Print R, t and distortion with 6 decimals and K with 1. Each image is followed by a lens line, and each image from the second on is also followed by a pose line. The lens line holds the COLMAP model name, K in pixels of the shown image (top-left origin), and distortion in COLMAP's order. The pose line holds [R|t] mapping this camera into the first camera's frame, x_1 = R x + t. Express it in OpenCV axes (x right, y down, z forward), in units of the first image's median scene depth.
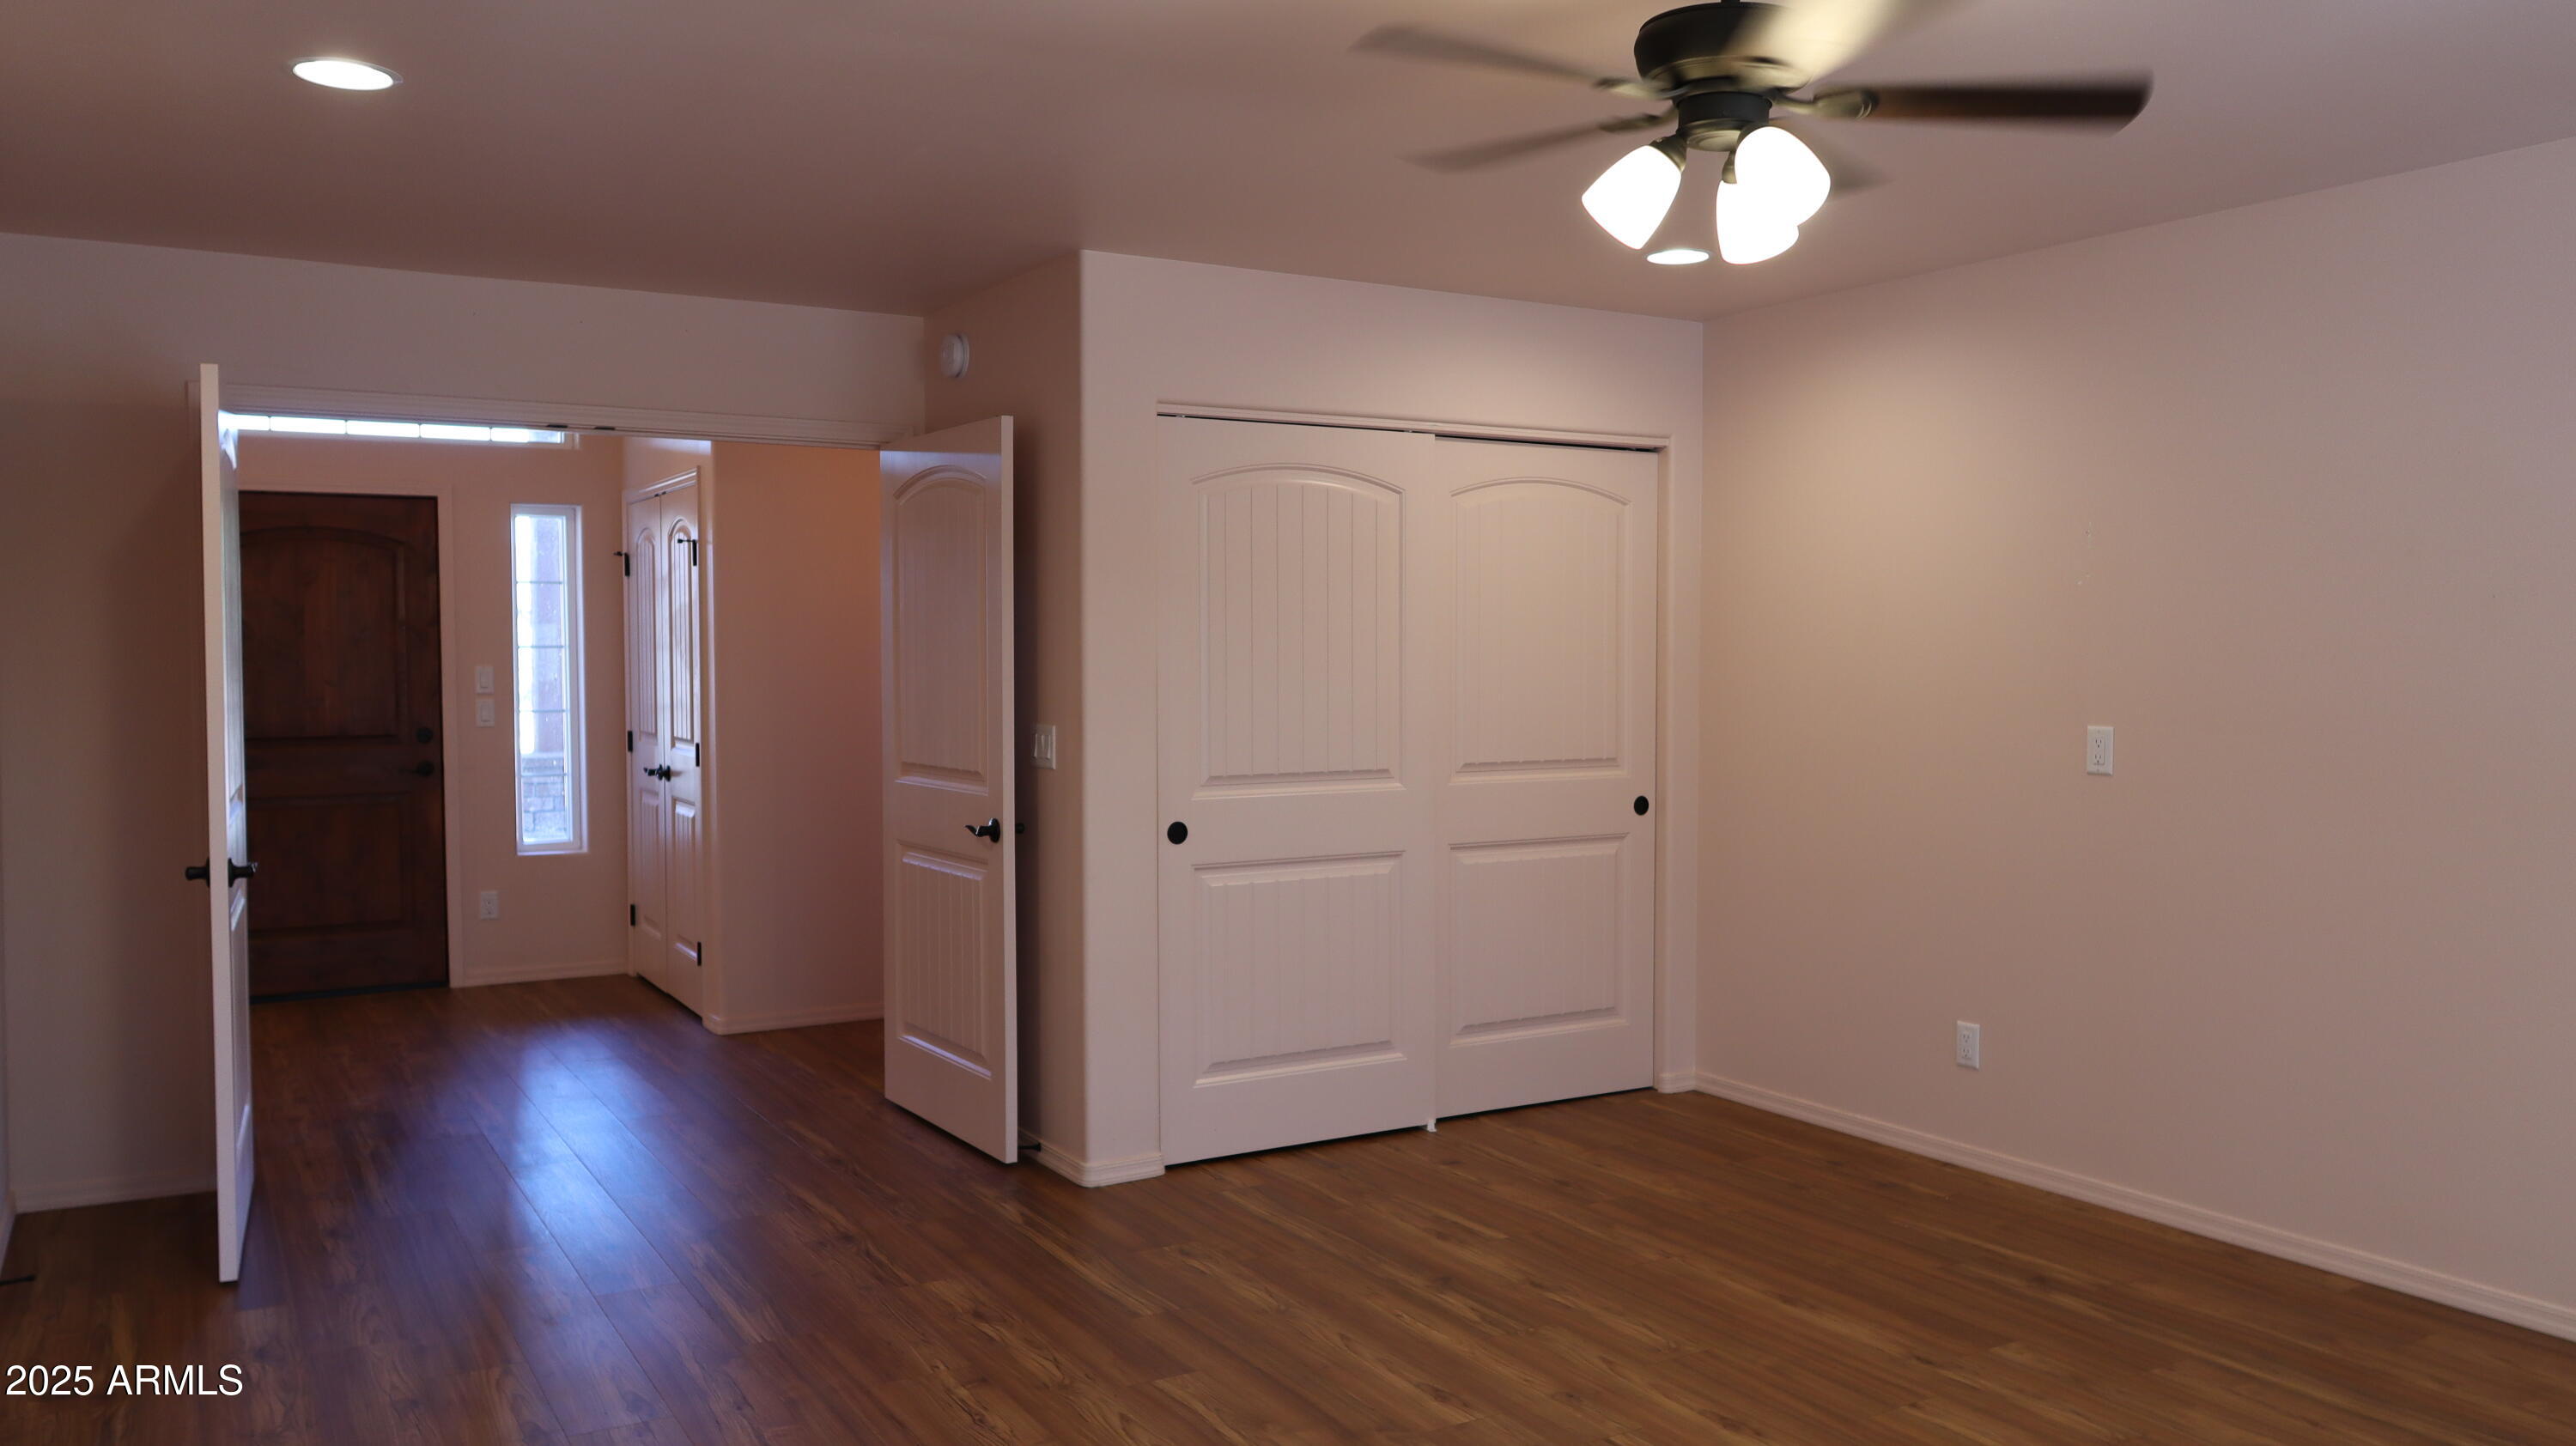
lens RADIAL K [[1902.7, 0, 1308.6], [0, 1902.7, 724.6], [0, 0, 1]] dist [0.001591, -0.010451]
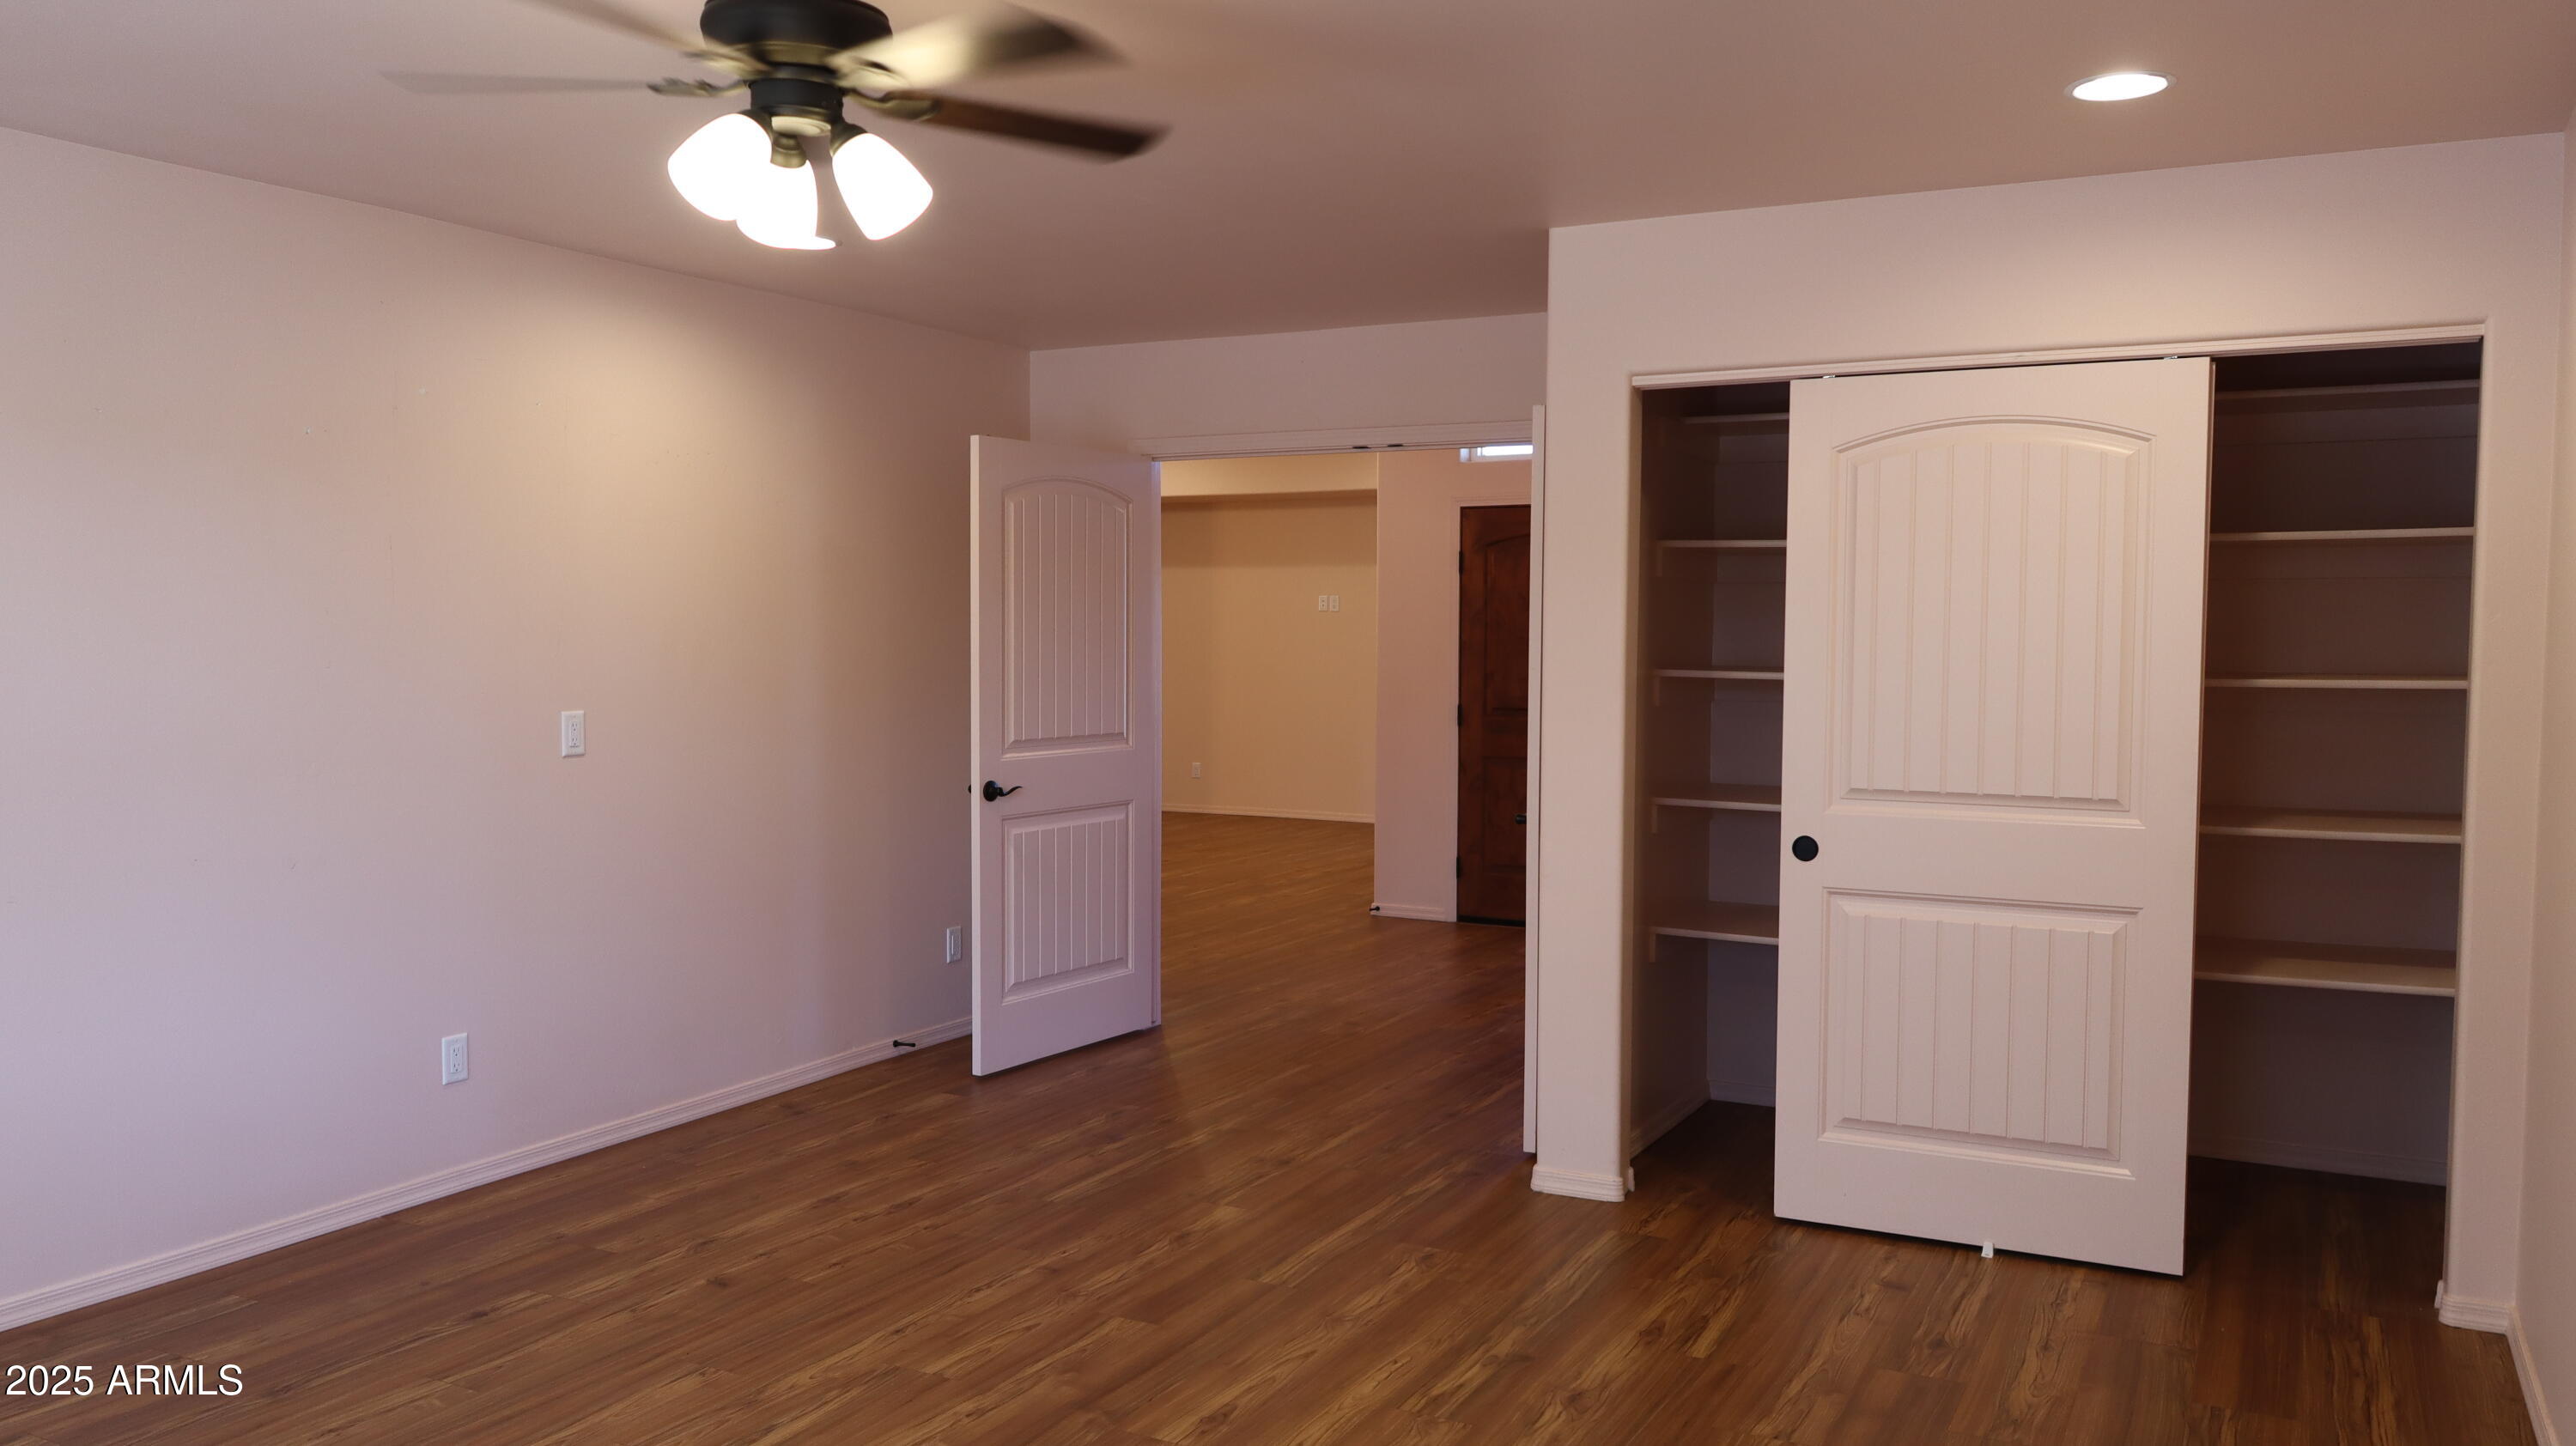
lens RADIAL K [[1902.7, 0, 1307.2], [0, 1902.7, 721.4], [0, 0, 1]] dist [0.001591, -0.010451]
pose [[0.521623, 0.042591, -0.852112, 0.702021], [-0.042795, 0.998802, 0.023726, -0.016639], [0.852102, 0.024090, 0.522821, 0.418789]]
